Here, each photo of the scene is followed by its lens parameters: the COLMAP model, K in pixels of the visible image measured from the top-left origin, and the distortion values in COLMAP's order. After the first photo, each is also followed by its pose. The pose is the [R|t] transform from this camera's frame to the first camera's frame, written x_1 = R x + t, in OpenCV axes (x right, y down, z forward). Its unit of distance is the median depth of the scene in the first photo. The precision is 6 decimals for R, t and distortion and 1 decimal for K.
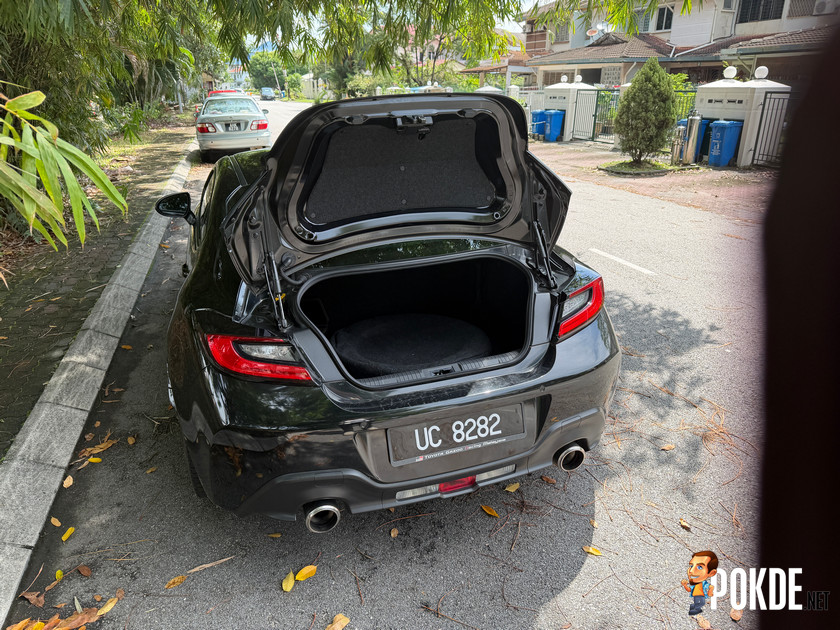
lens RADIAL K [[590.8, 0, 420.0], [0, 590.8, 315.0], [0, 0, 1]] dist [0.004250, -0.002119]
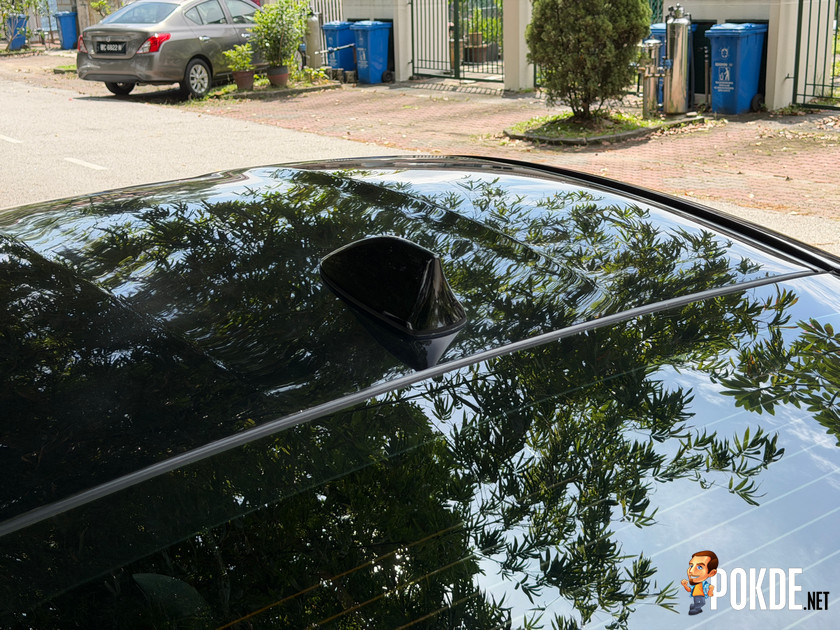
lens RADIAL K [[1149.8, 0, 420.0], [0, 1149.8, 315.0], [0, 0, 1]] dist [0.107191, 0.022779]
pose [[0.953790, -0.115248, 0.277492, -0.040542], [0.138928, 0.988022, -0.067173, -0.050823], [-0.266426, 0.102620, 0.958377, 0.136755]]
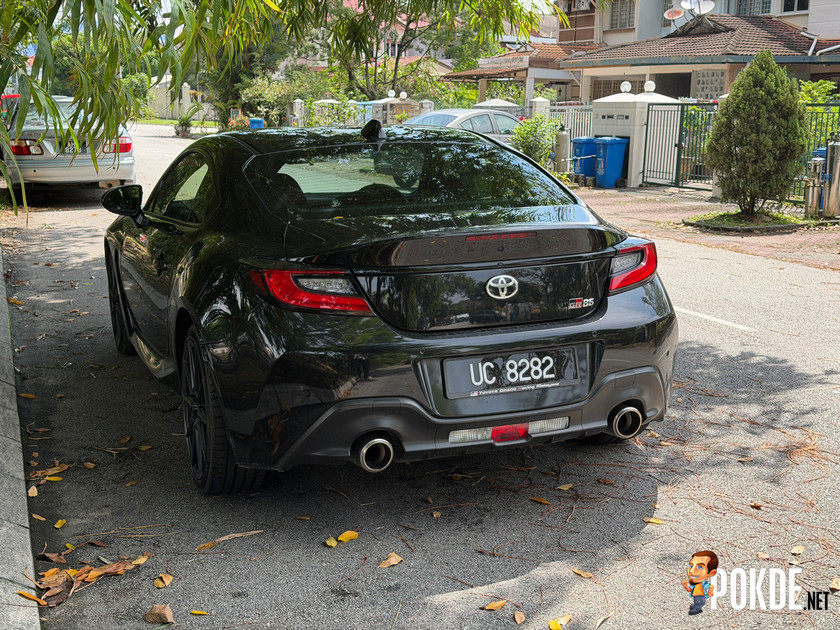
lens RADIAL K [[1149.8, 0, 420.0], [0, 1149.8, 315.0], [0, 0, 1]] dist [0.107191, 0.022779]
pose [[0.998713, 0.010183, 0.049682, -0.025989], [-0.000677, 0.982225, -0.187706, 0.065014], [-0.050710, 0.187431, 0.980968, -0.126946]]
